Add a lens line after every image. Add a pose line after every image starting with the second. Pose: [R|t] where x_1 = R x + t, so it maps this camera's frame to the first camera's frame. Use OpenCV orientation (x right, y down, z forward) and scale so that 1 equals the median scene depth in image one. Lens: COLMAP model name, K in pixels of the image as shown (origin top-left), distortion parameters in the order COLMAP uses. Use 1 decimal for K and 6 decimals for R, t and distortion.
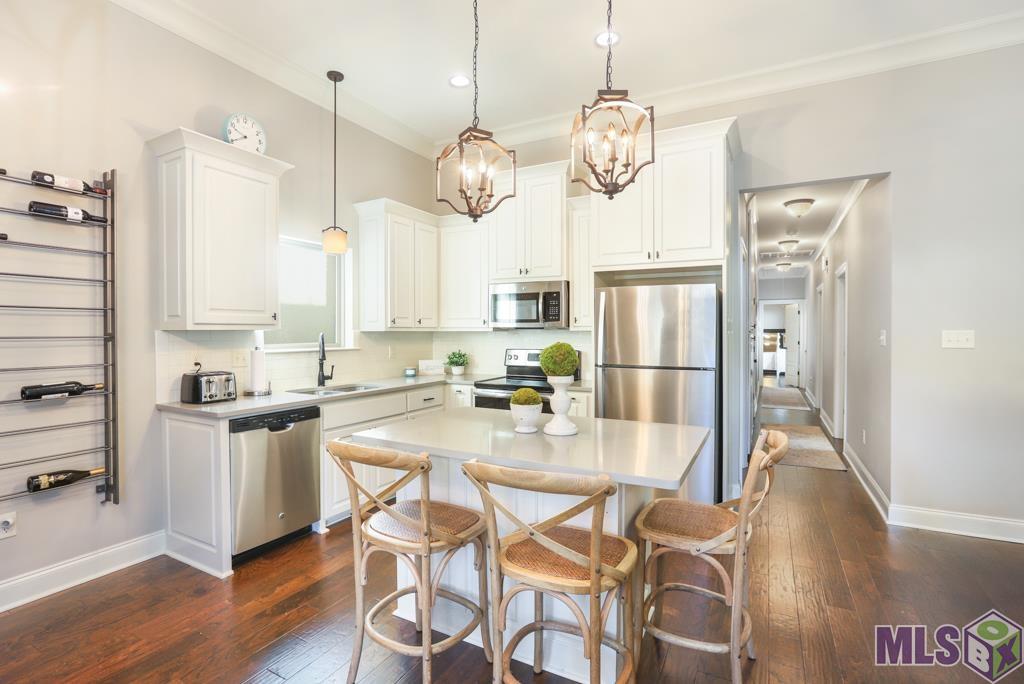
lens RADIAL K [[492.7, 0, 506.3], [0, 492.7, 336.5], [0, 0, 1]] dist [-0.059773, 0.035263]
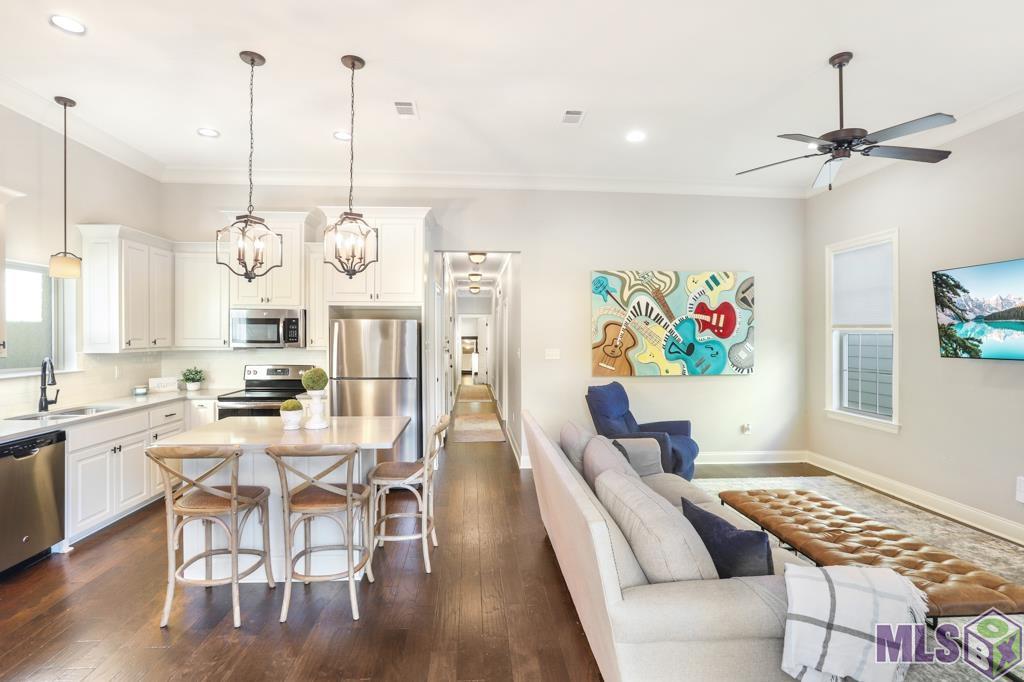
lens RADIAL K [[492.7, 0, 506.3], [0, 492.7, 335.5], [0, 0, 1]] dist [-0.059773, 0.035263]
pose [[0.845224, -0.000813, 0.534411, -0.106017], [0.004137, 0.999979, -0.005021, -0.041749], [-0.534396, 0.006455, 0.845210, -0.312707]]
